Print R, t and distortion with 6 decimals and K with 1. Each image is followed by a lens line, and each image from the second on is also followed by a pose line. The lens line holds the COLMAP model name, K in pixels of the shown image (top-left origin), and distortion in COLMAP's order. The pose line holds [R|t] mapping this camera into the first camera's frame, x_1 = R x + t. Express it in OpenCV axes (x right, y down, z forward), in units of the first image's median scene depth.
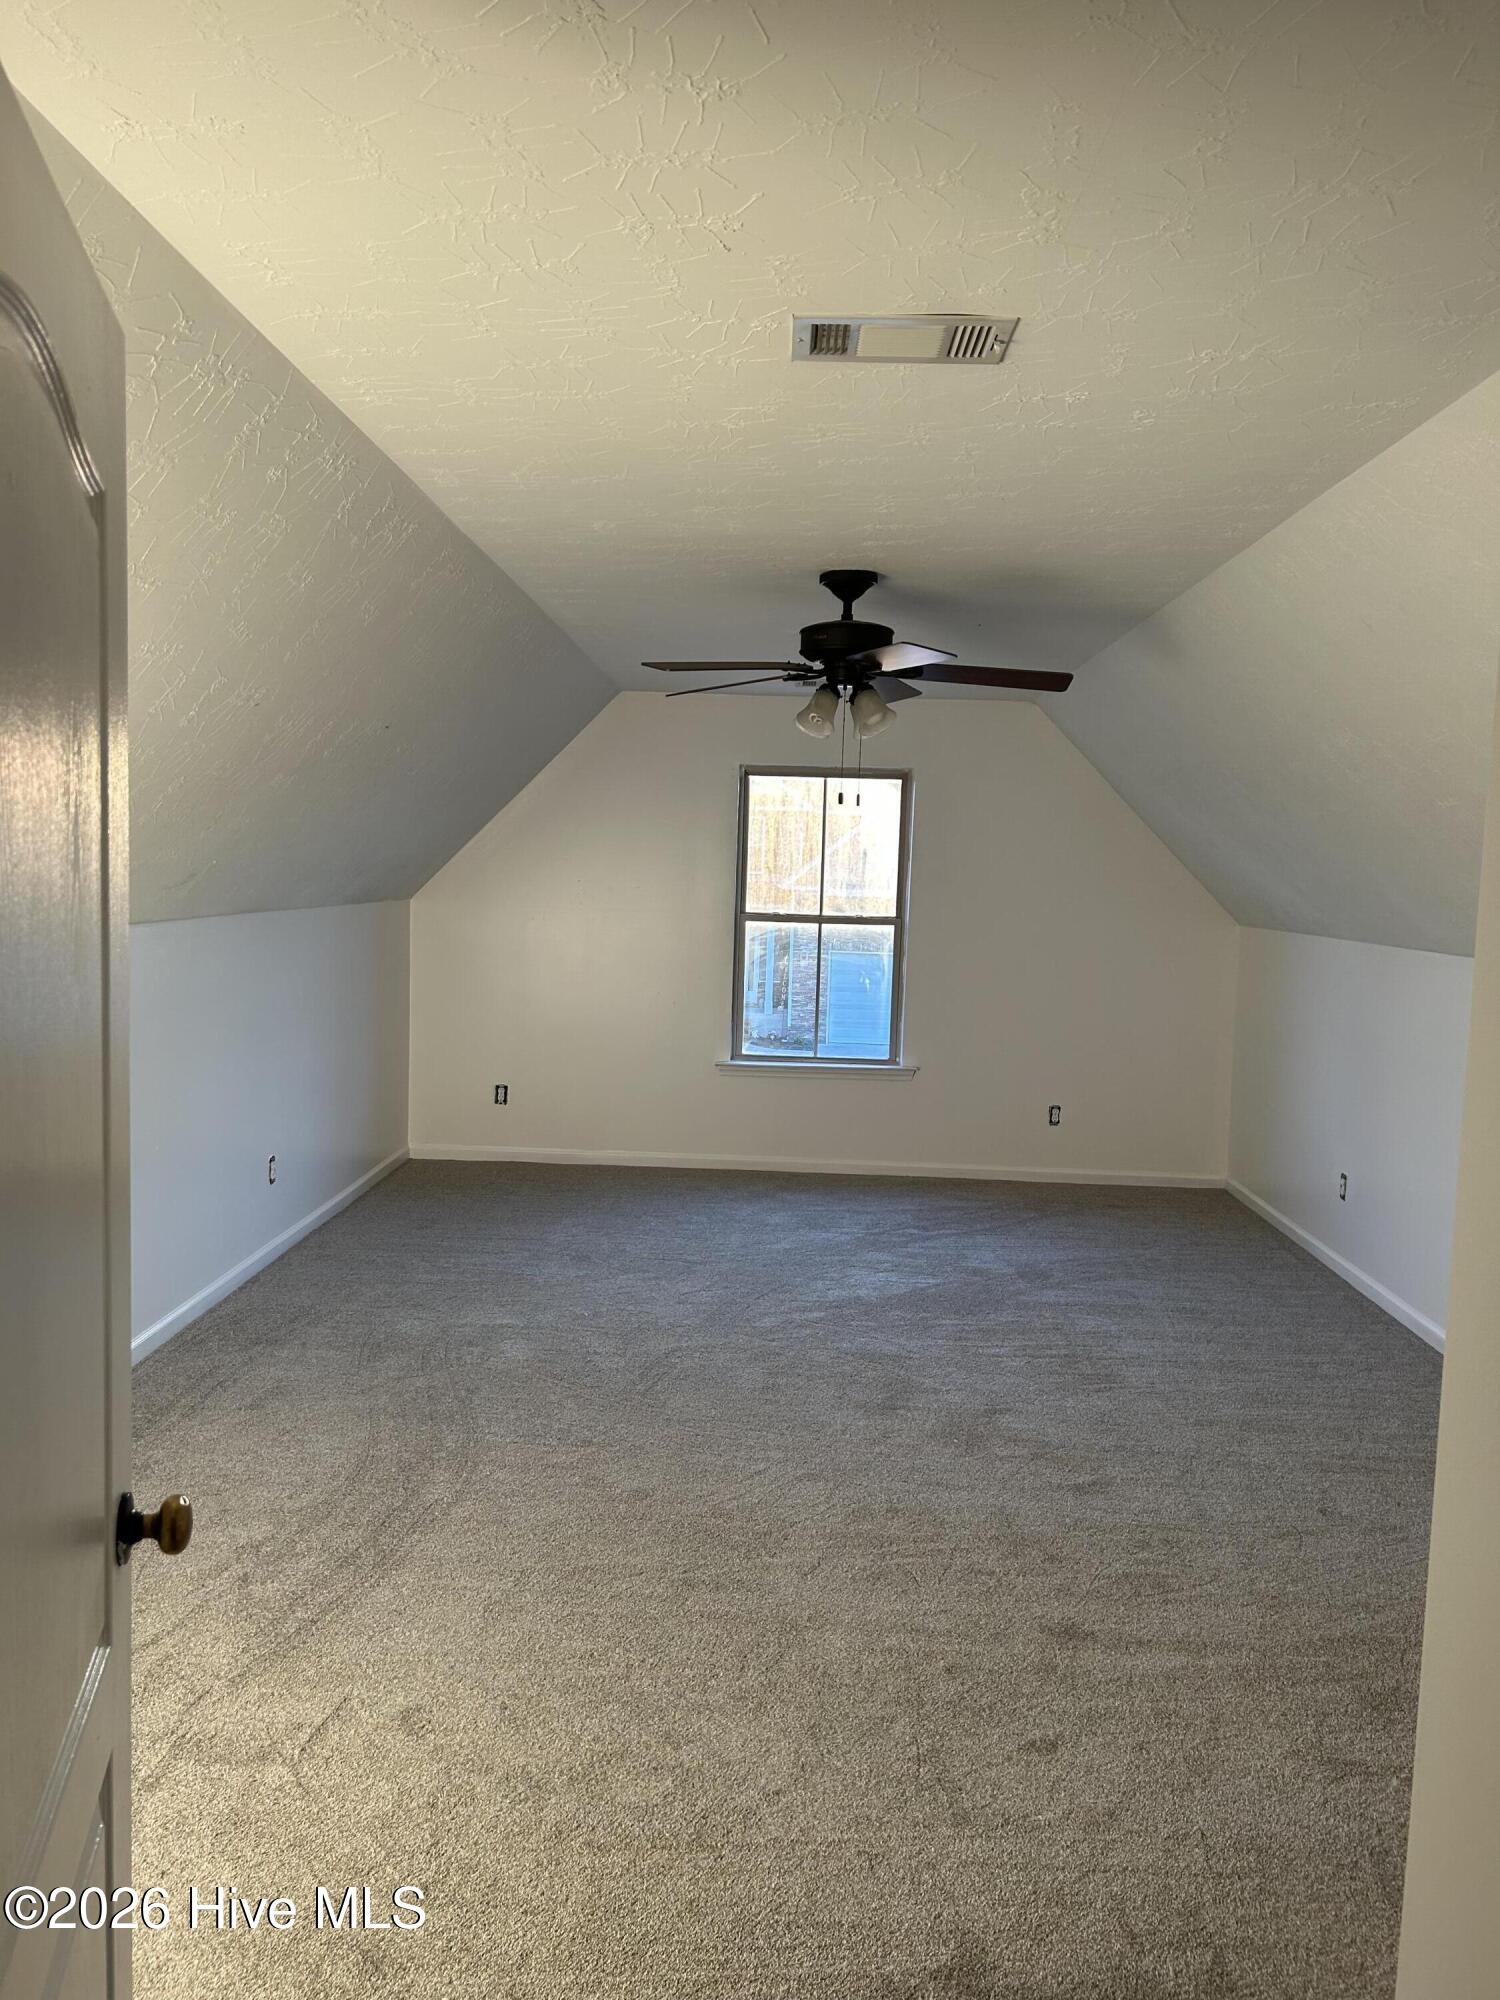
lens RADIAL K [[1526.0, 0, 747.4], [0, 1526.0, 1001.4], [0, 0, 1]] dist [0.004391, 0.001480]
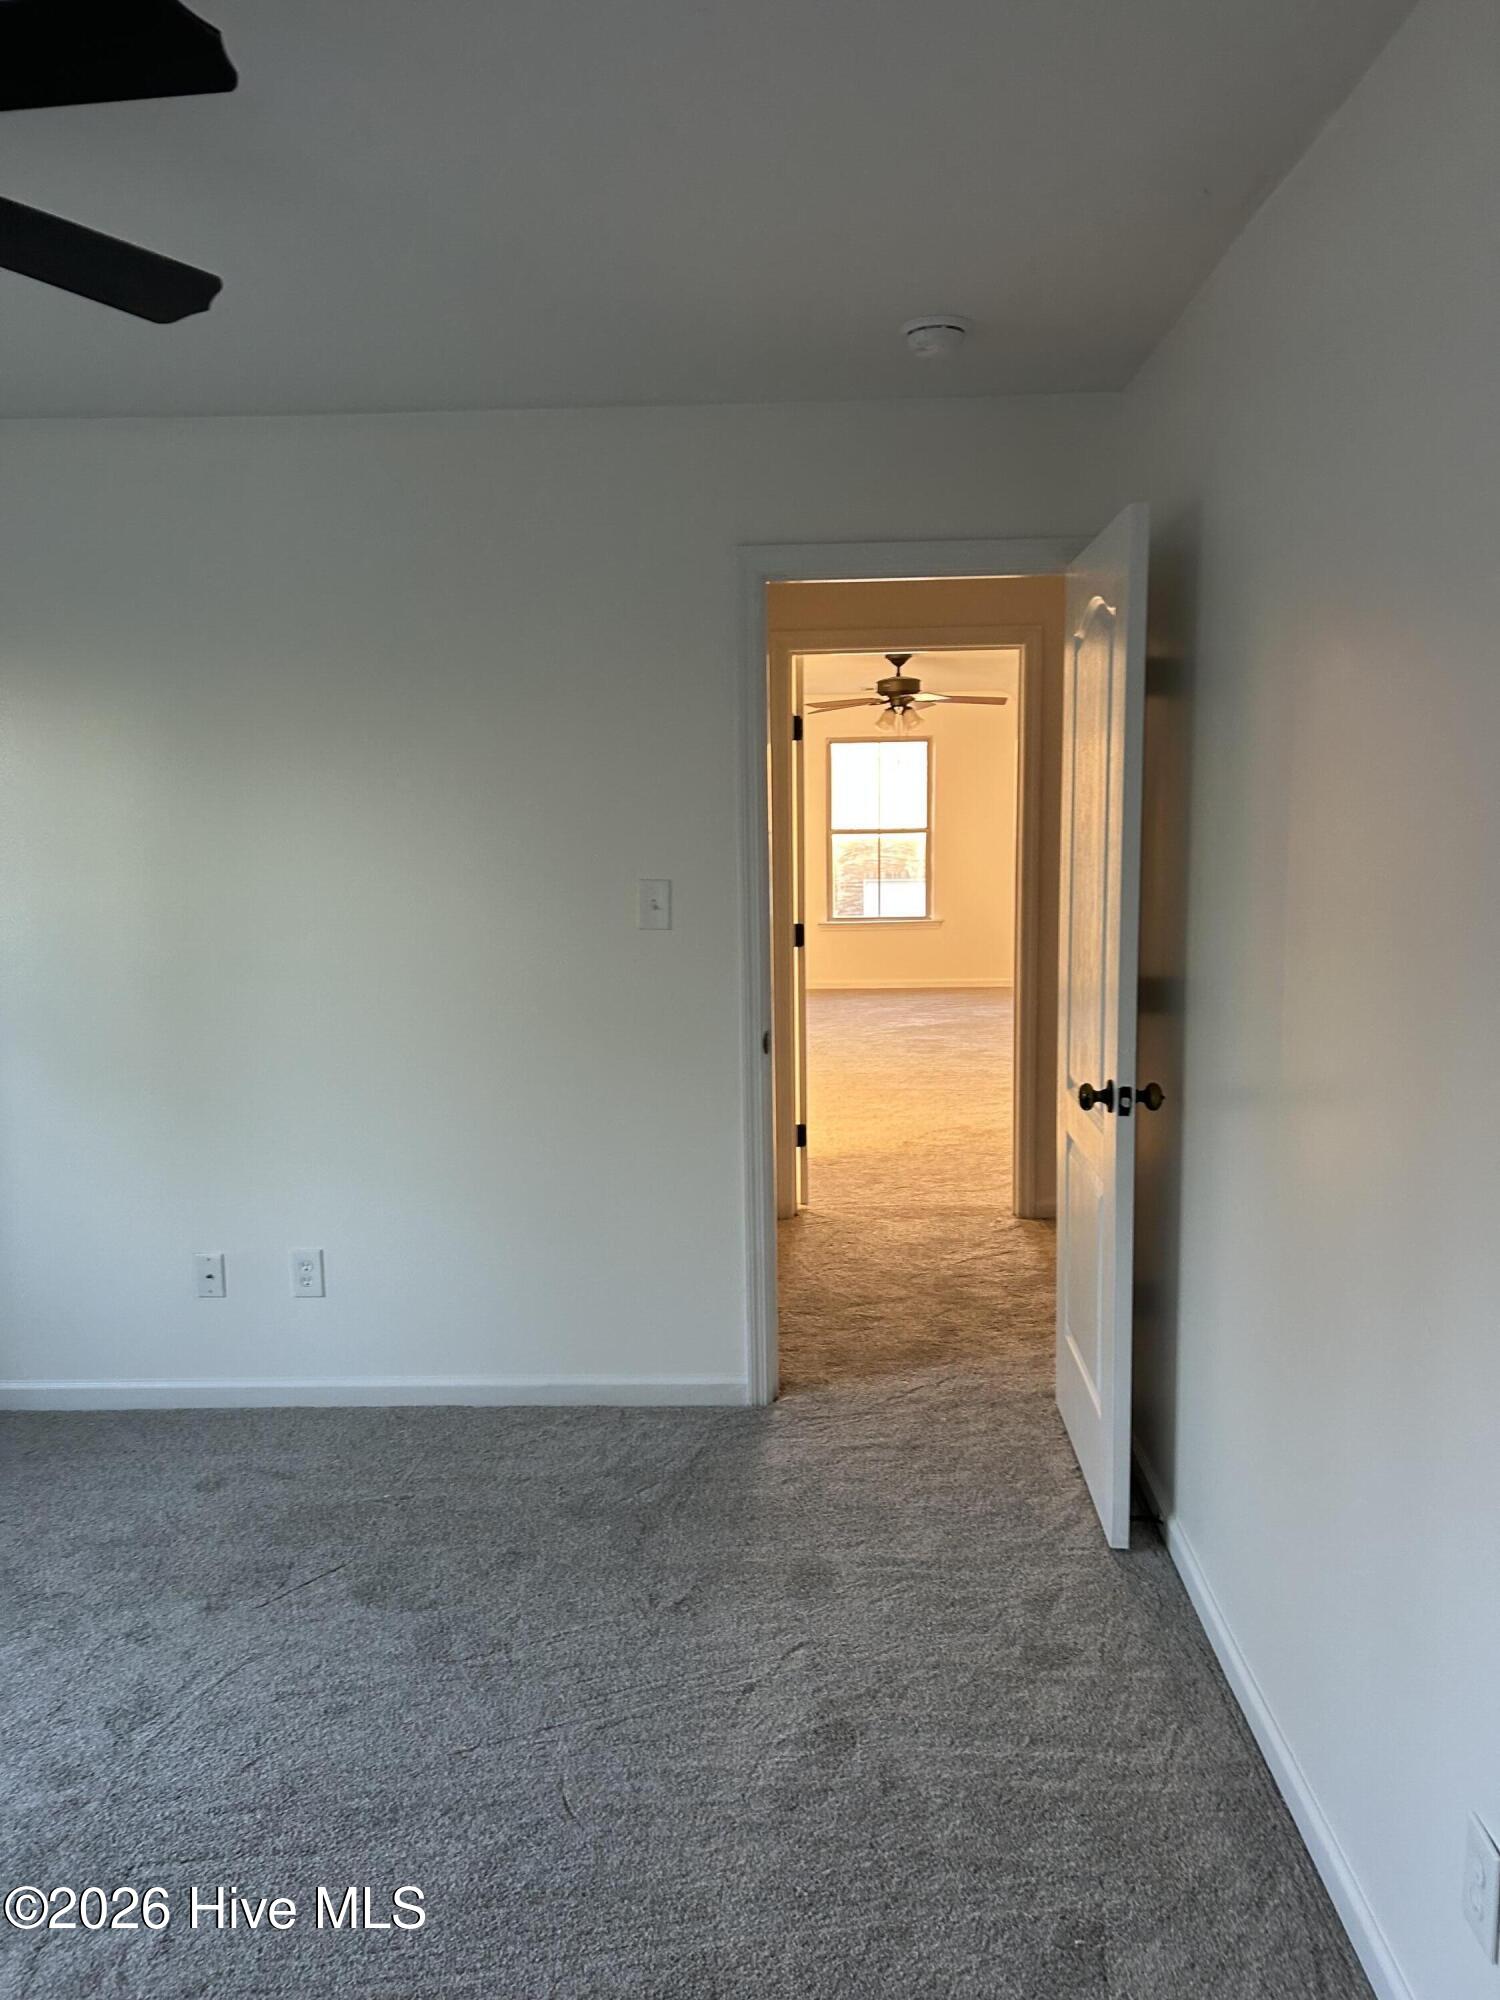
lens RADIAL K [[1526.0, 0, 752.8], [0, 1526.0, 998.2], [0, 0, 1]] dist [0.004391, 0.001480]
pose [[0.999095, -0.038357, -0.018359, -0.065810], [0.038956, 0.998681, 0.033450, 0.065751], [0.017052, -0.034135, 0.999272, -0.646251]]
